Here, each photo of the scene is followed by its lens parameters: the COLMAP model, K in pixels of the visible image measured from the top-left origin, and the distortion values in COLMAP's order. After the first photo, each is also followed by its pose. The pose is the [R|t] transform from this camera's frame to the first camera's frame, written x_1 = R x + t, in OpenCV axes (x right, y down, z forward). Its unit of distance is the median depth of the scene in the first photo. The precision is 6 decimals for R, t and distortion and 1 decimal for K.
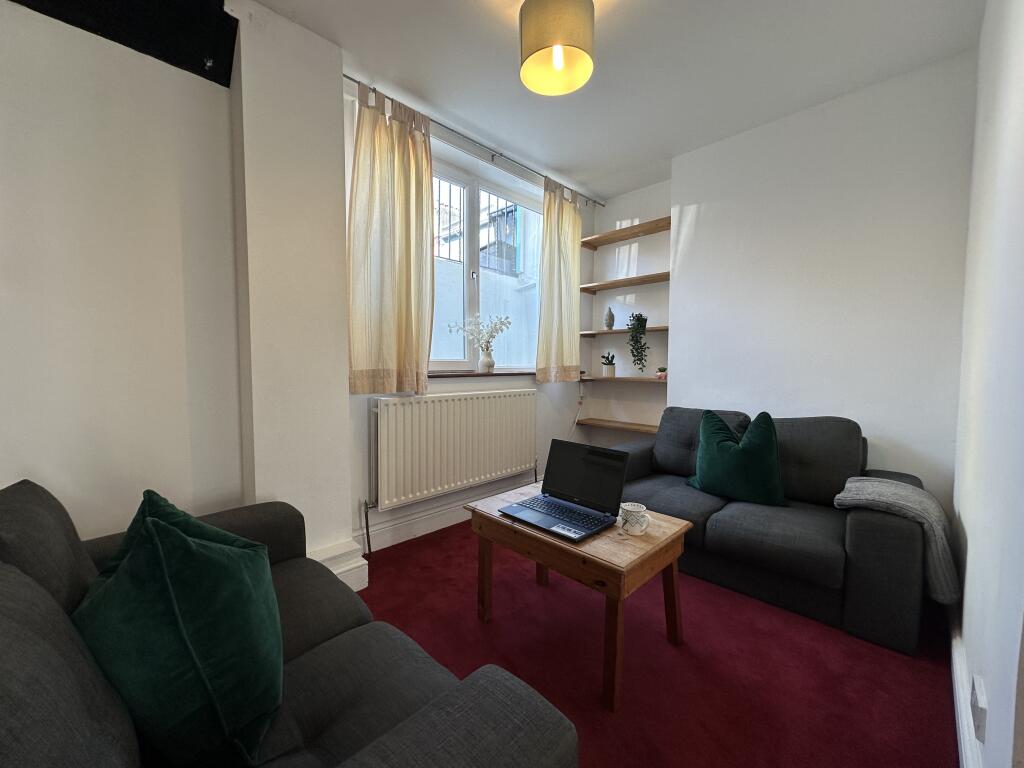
lens RADIAL K [[408.7, 0, 510.3], [0, 408.7, 384.3], [0, 0, 1]] dist [-0.000787, 0.000047]
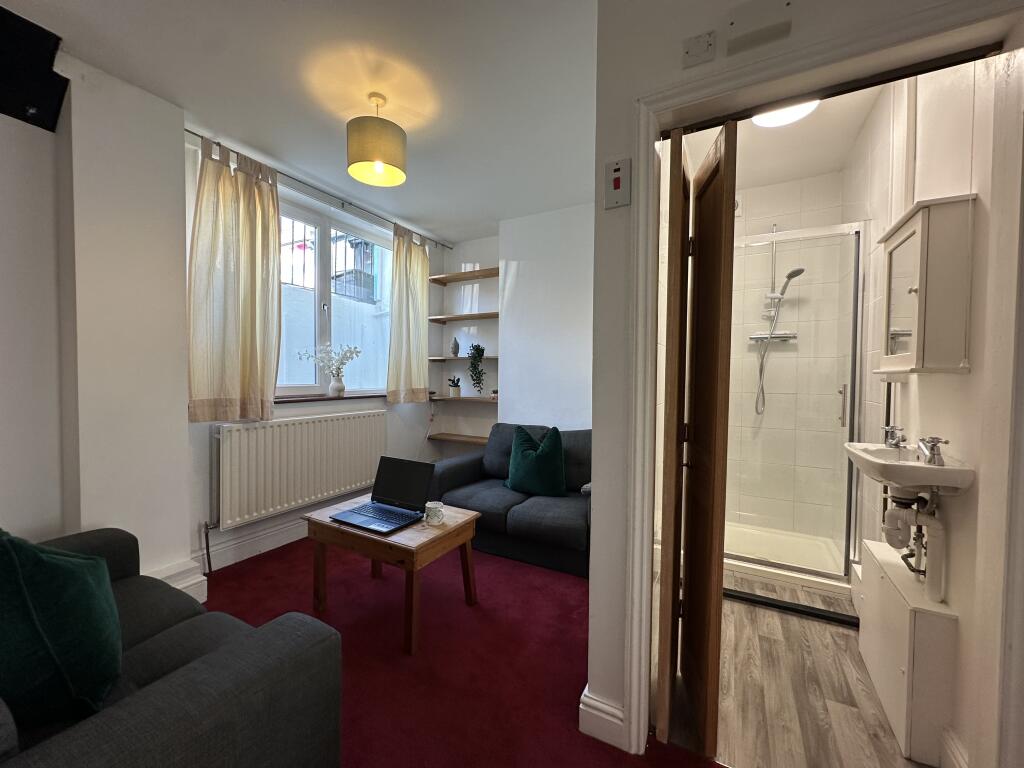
lens RADIAL K [[408.7, 0, 510.3], [0, 408.7, 384.3], [0, 0, 1]] dist [-0.000787, 0.000047]
pose [[0.959647, -0.001034, 0.281204, 0.104387], [0.007752, 0.999710, -0.022779, -0.042129], [-0.281099, 0.024040, 0.959378, -0.243463]]
